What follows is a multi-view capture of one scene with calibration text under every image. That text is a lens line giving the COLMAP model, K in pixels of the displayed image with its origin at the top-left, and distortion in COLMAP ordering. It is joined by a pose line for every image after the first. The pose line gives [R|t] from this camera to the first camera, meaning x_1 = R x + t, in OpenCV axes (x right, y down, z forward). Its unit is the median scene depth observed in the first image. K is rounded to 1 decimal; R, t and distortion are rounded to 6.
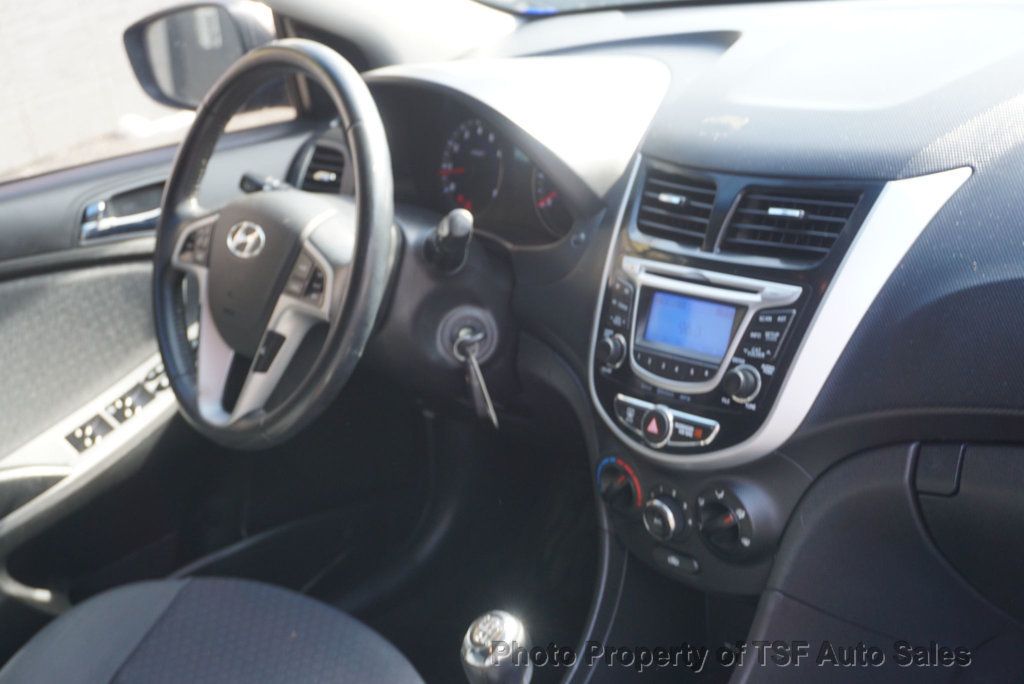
lens RADIAL K [[1450.9, 0, 512.2], [0, 1450.9, 346.2], [0, 0, 1]] dist [0.163023, 0.000000]
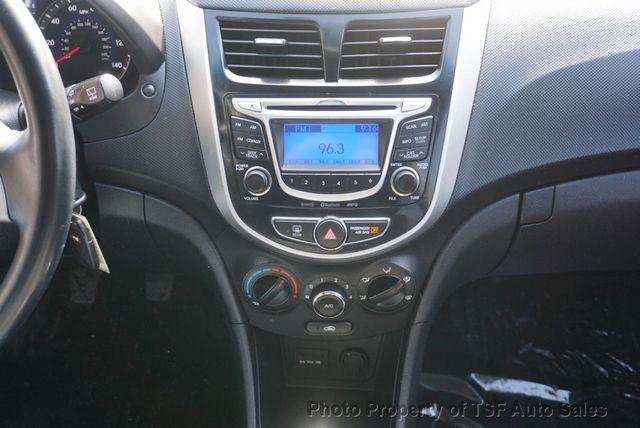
lens RADIAL K [[637.5, 0, 316.3], [0, 637.5, 211.9], [0, 0, 1]] dist [0.026875, 0.000000]
pose [[0.665994, -0.275071, 0.693388, -0.269917], [0.173748, 0.961165, 0.214416, -0.077492], [-0.725440, -0.022325, 0.687923, 0.655385]]
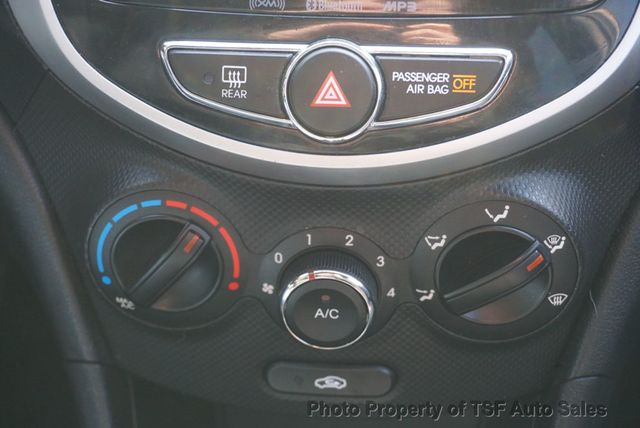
lens RADIAL K [[1170.1, 0, 319.4], [0, 1170.1, 213.8], [0, 0, 1]] dist [-0.003815, 0.000000]
pose [[0.703487, -0.249667, 0.665412, -0.128202], [0.152763, 0.967501, 0.201508, 0.022345], [-0.694097, -0.040107, 0.718764, 0.777189]]
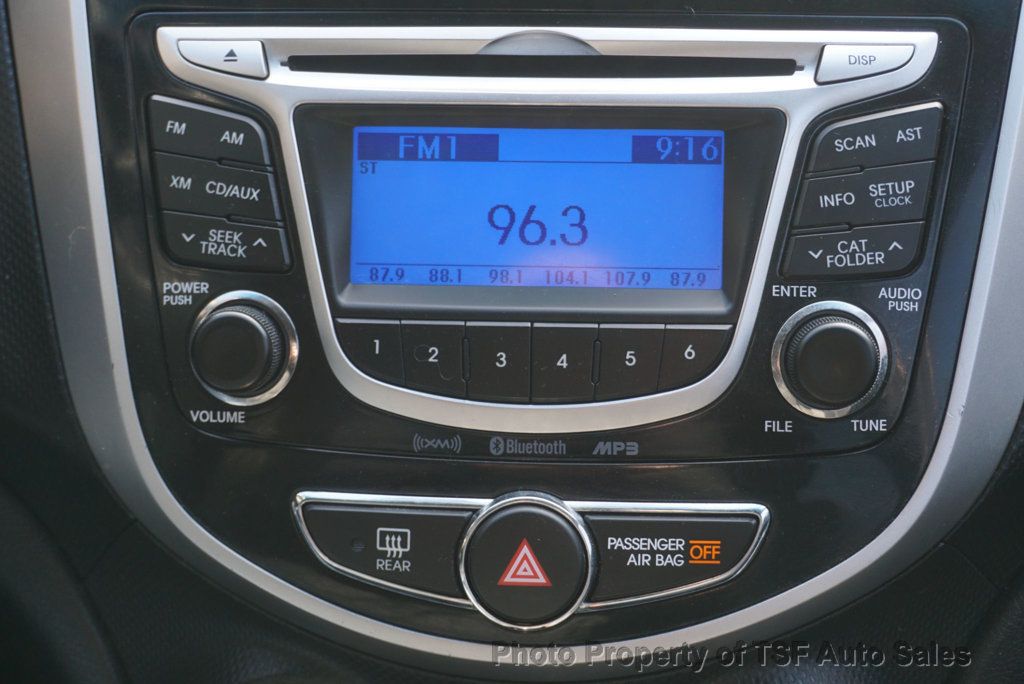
lens RADIAL K [[1896.8, 0, 506.2], [0, 1896.8, 346.8], [0, 0, 1]] dist [0.043775, 0.000000]
pose [[0.696528, -0.203237, 0.688145, -0.163161], [0.161702, 0.978837, 0.125419, -0.037993], [-0.699071, 0.023917, 0.714652, 0.732804]]
